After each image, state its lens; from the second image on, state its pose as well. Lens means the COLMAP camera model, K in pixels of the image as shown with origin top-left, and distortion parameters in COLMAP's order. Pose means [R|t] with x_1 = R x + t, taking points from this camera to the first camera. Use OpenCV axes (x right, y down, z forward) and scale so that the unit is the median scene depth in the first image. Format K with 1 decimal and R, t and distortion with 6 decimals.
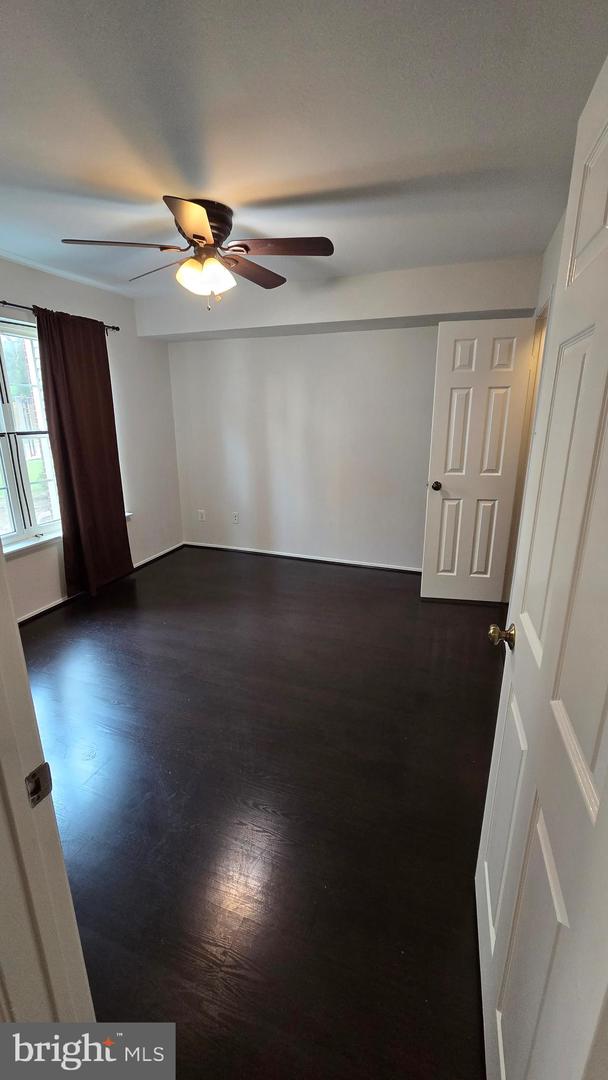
lens RADIAL K [[440.5, 0, 301.5], [0, 440.5, 532.9], [0, 0, 1]] dist [0.006309, -0.001116]
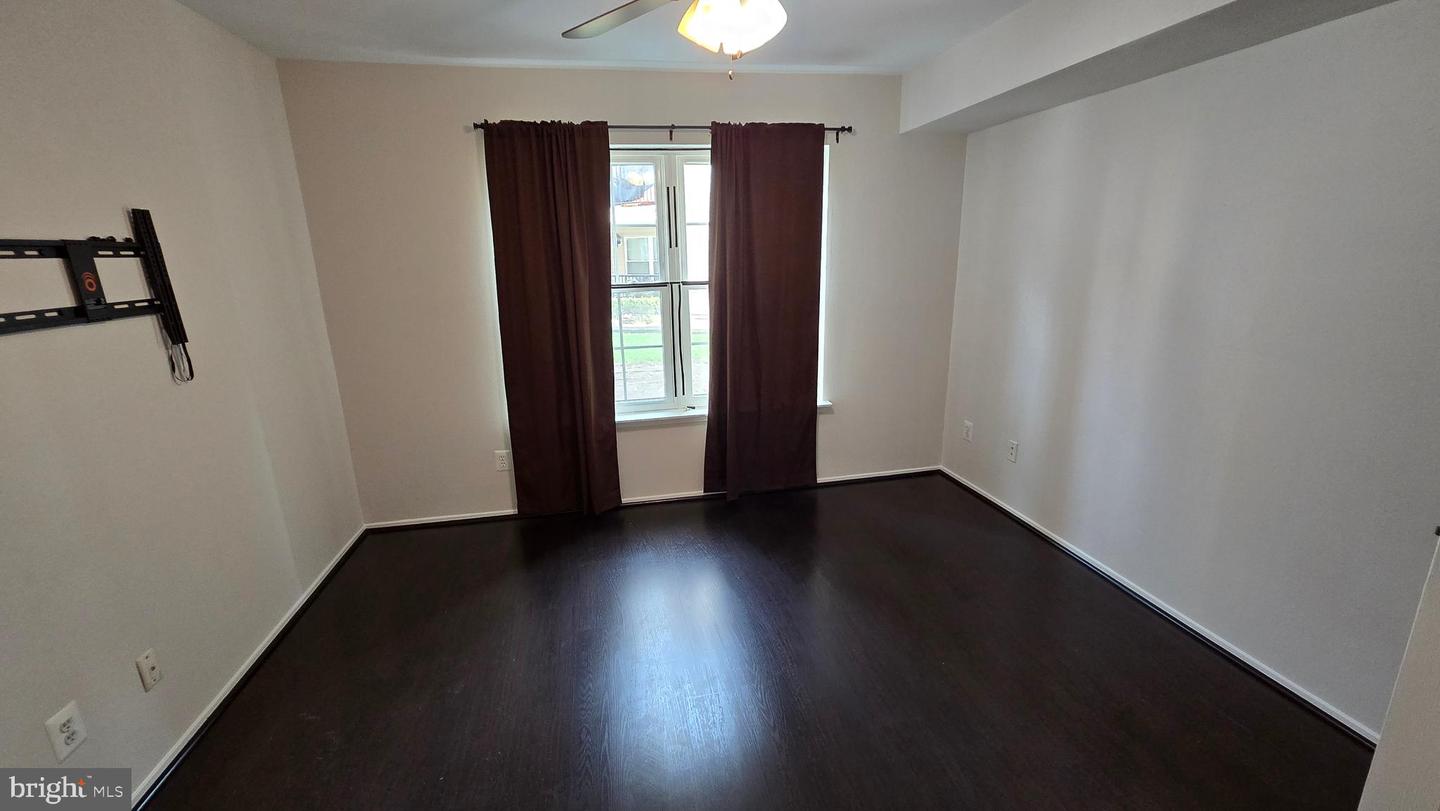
lens RADIAL K [[587.3, 0, 716.1], [0, 587.3, 399.4], [0, 0, 1]] dist [0.006309, -0.001116]
pose [[0.529244, 0.198557, -0.824910, 0.317346], [-0.206160, 0.973190, 0.101980, -0.129025], [0.823042, 0.116091, 0.555989, 0.433222]]
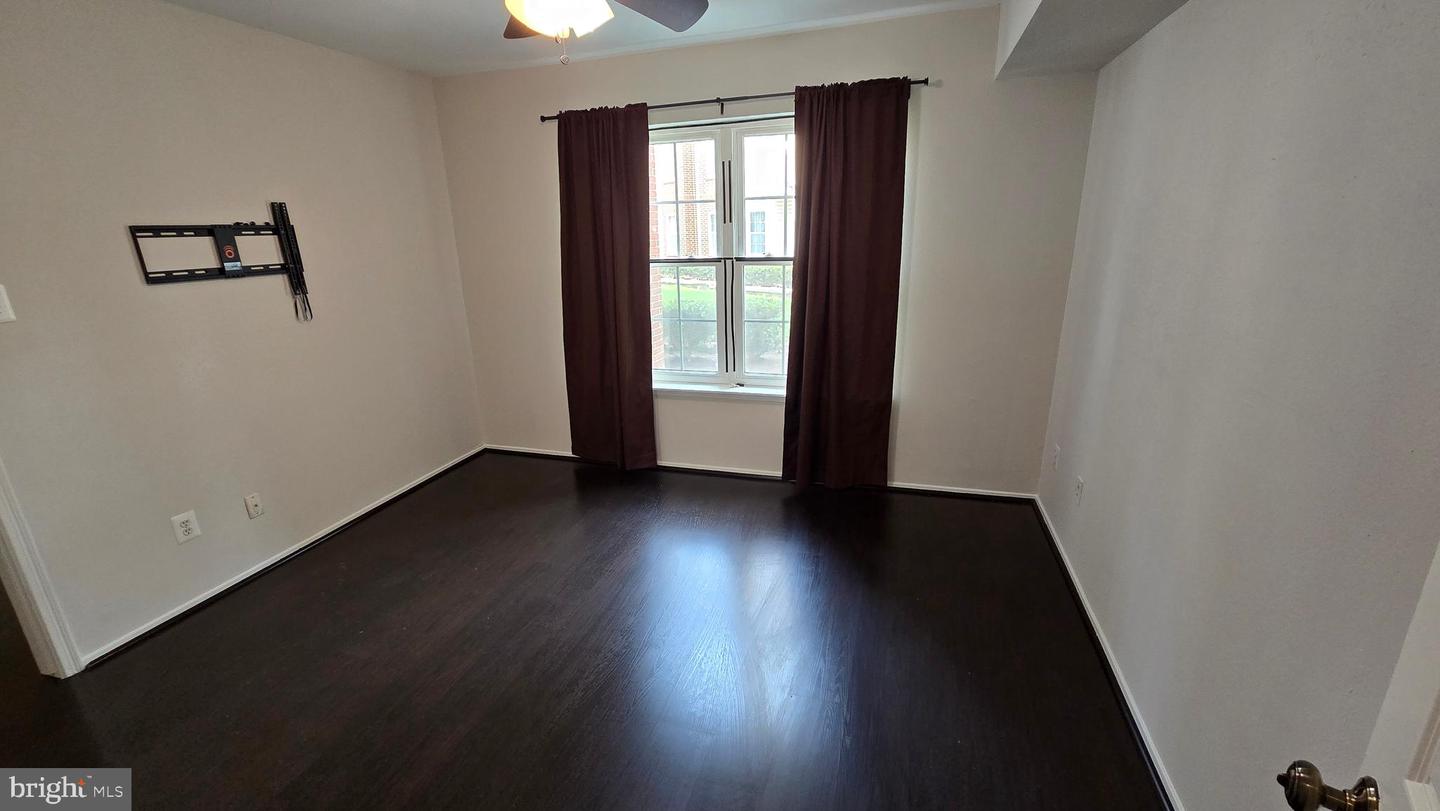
lens RADIAL K [[587.3, 0, 715.4], [0, 587.3, 400.1], [0, 0, 1]] dist [0.006309, -0.001116]
pose [[0.067840, 0.282361, -0.956907, 0.442781], [-0.241487, 0.935244, 0.258848, -0.236663], [0.968030, 0.213521, 0.131633, 0.815571]]
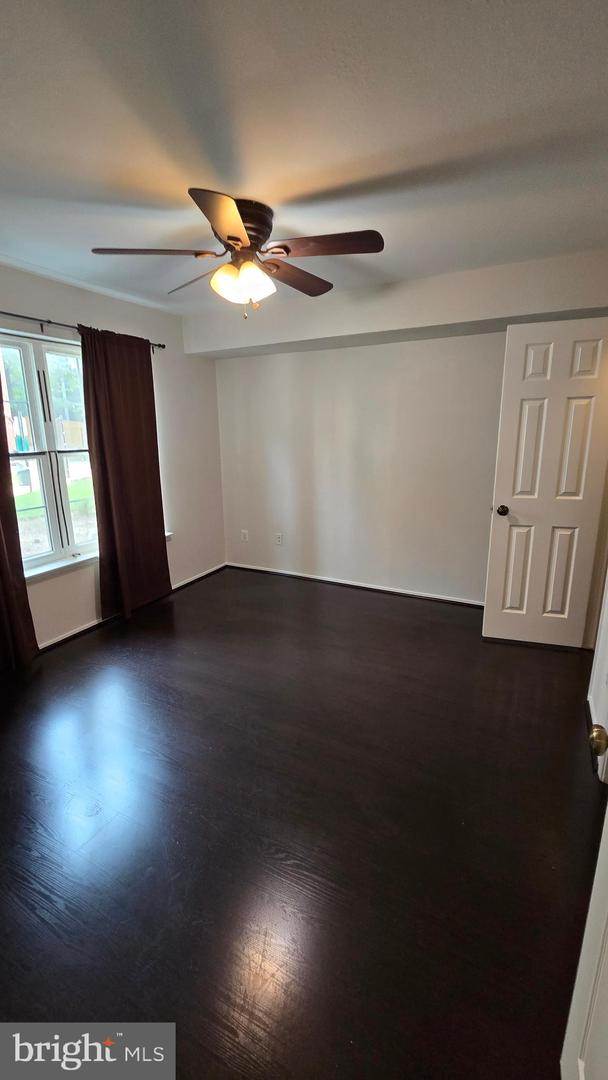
lens RADIAL K [[440.5, 0, 300.2], [0, 440.5, 529.2], [0, 0, 1]] dist [0.006309, -0.001116]
pose [[0.991793, 0.020548, -0.126194, 0.020496], [-0.026441, 0.998628, -0.045206, -0.020131], [0.125092, 0.048171, 0.990975, 0.089858]]
